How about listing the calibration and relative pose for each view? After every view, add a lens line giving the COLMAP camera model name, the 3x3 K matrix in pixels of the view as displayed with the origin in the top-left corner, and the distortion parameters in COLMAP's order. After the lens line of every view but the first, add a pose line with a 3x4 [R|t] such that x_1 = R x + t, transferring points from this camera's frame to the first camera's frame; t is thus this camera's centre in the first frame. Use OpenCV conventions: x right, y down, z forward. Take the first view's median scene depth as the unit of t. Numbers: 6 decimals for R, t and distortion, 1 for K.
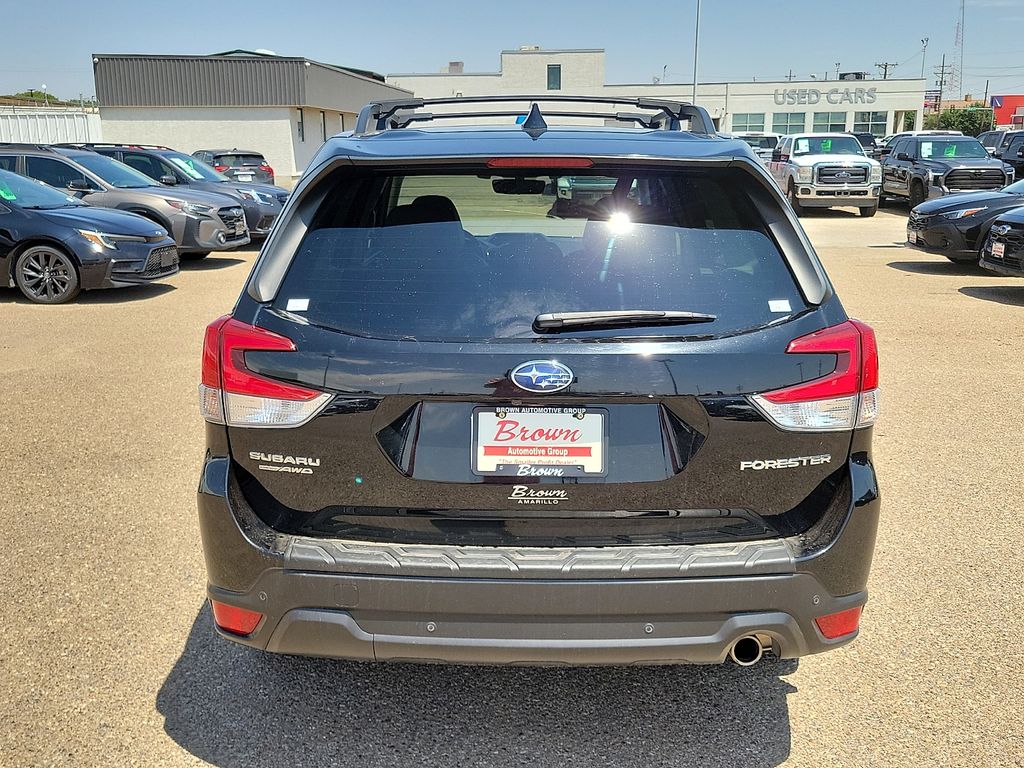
lens RADIAL K [[973.1, 0, 500.2], [0, 973.1, 381.1], [0, 0, 1]] dist [0.038547, -0.016947]
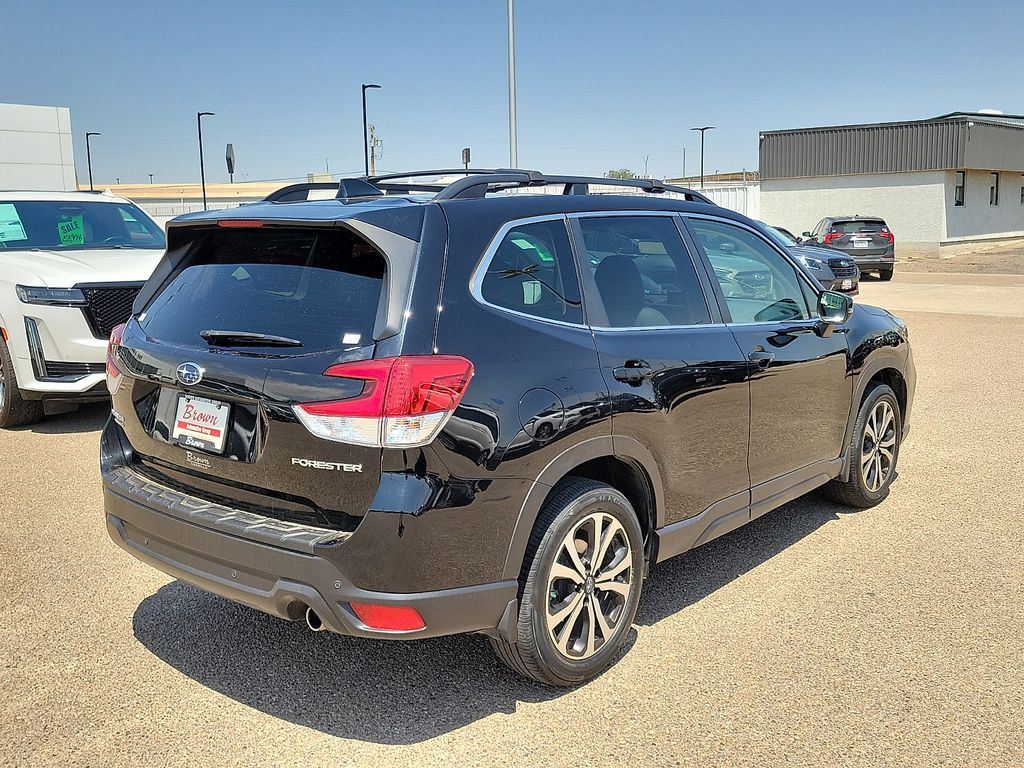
lens RADIAL K [[971.4, 0, 491.7], [0, 971.4, 395.0], [0, 0, 1]] dist [0.030488, -0.001945]
pose [[0.758771, 0.101619, -0.643382, 1.220019], [-0.135357, 0.990792, -0.003143, -0.027513], [0.637138, 0.089471, 0.765539, 0.192707]]
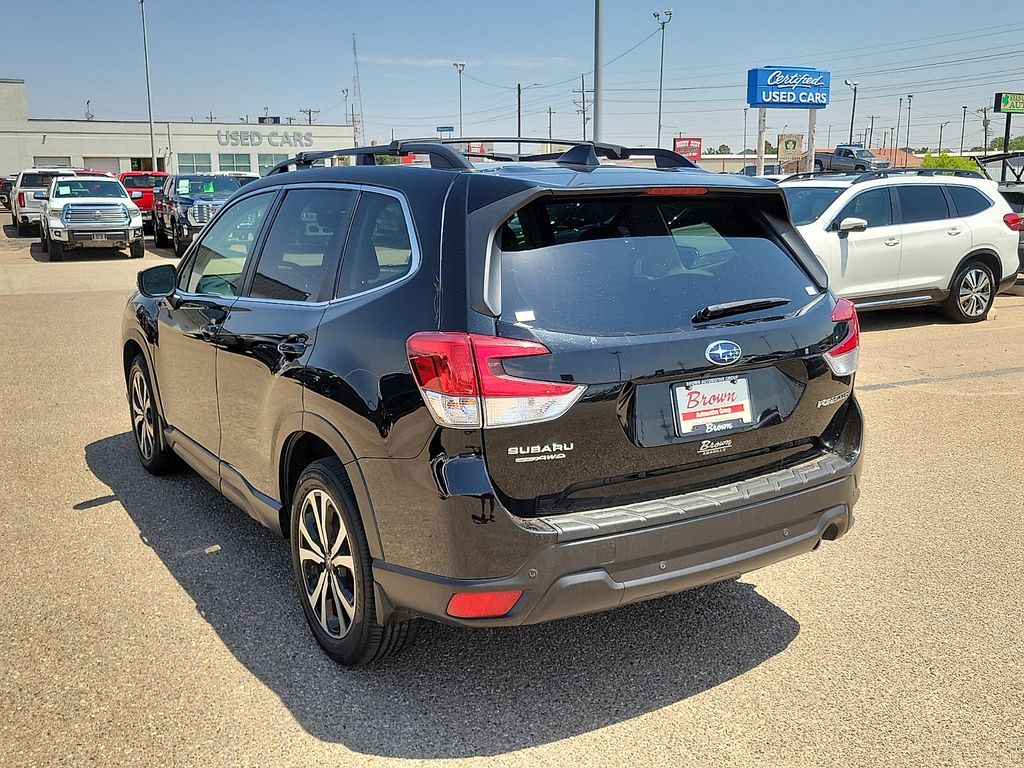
lens RADIAL K [[973.1, 0, 500.2], [0, 973.1, 381.1], [0, 0, 1]] dist [0.038547, -0.016947]
pose [[0.841834, -0.110129, 0.528381, -0.860800], [0.130599, 0.991434, -0.001434, -0.004079], [-0.523697, 0.070214, 0.849006, 0.045181]]
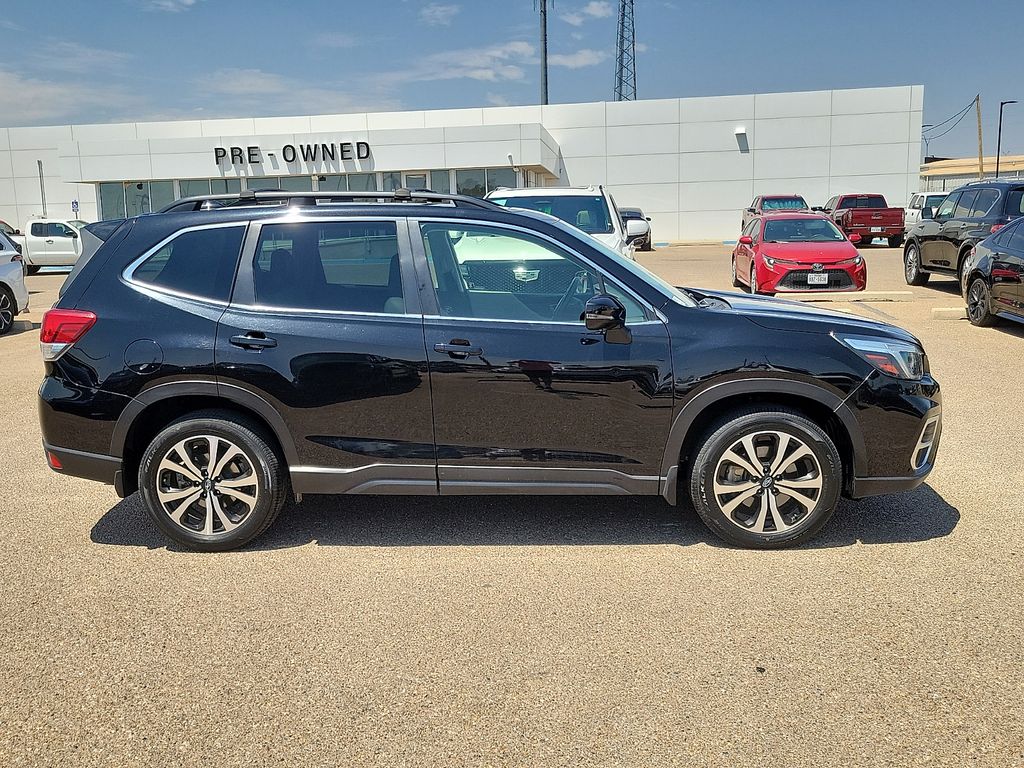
lens RADIAL K [[973.1, 0, 500.2], [0, 973.1, 381.1], [0, 0, 1]] dist [0.038547, -0.016947]
pose [[-0.054760, 0.168436, -0.984190, 2.392008], [-0.205199, 0.962732, 0.176181, -0.475172], [0.977187, 0.211602, -0.018157, 2.014527]]
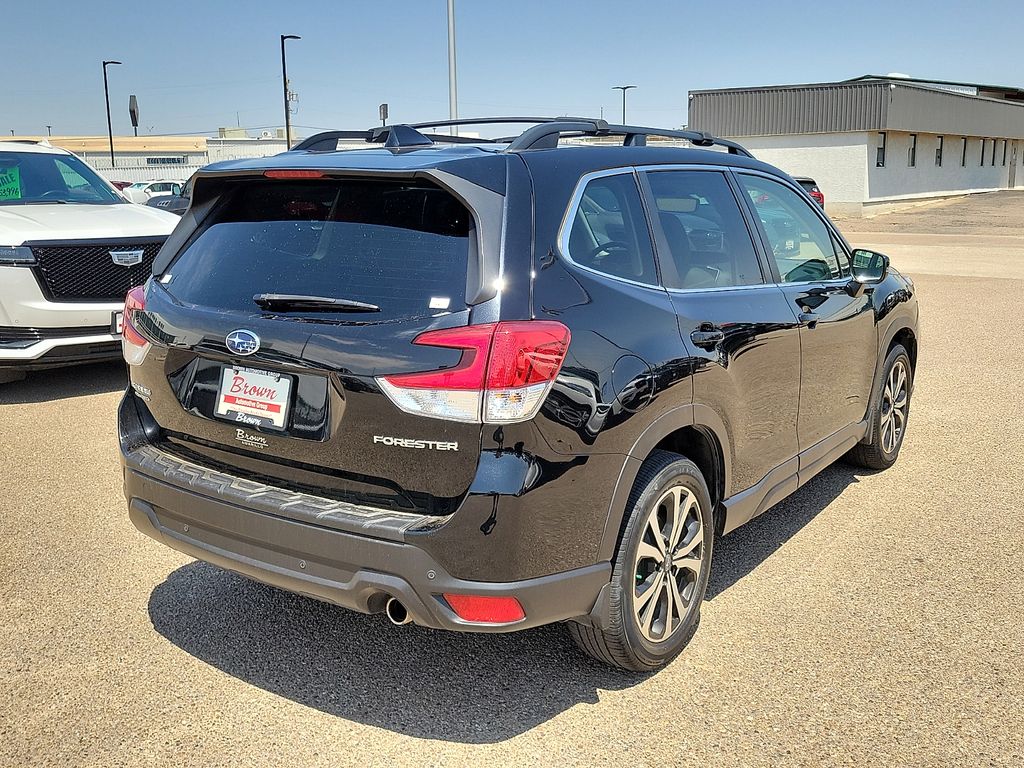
lens RADIAL K [[973.1, 0, 500.2], [0, 973.1, 381.1], [0, 0, 1]] dist [0.038547, -0.016947]
pose [[0.814774, 0.109702, -0.569306, 0.986399], [-0.125097, 0.992070, 0.012132, -0.011641], [0.566123, 0.061334, 0.822036, 0.146257]]
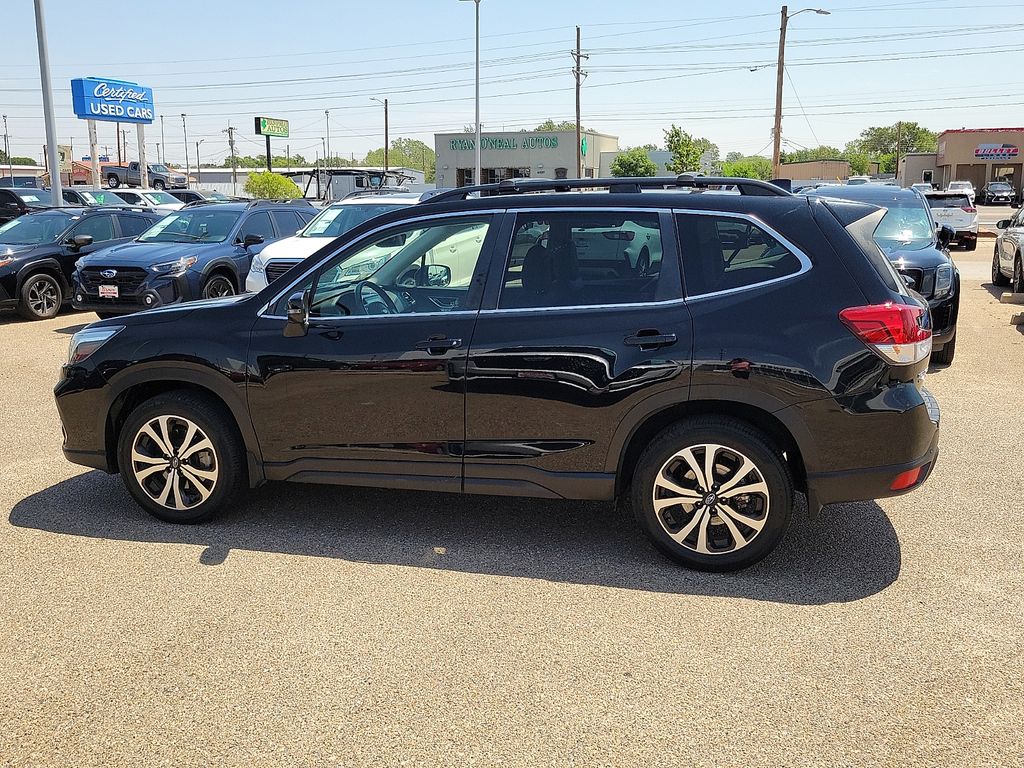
lens RADIAL K [[971.2, 0, 503.5], [0, 971.2, 376.9], [0, 0, 1]] dist [0.042589, -0.020817]
pose [[0.260558, -0.178548, 0.948805, -2.176839], [0.229696, 0.965996, 0.118704, -0.312346], [-0.937736, 0.187007, 0.292710, 1.204375]]
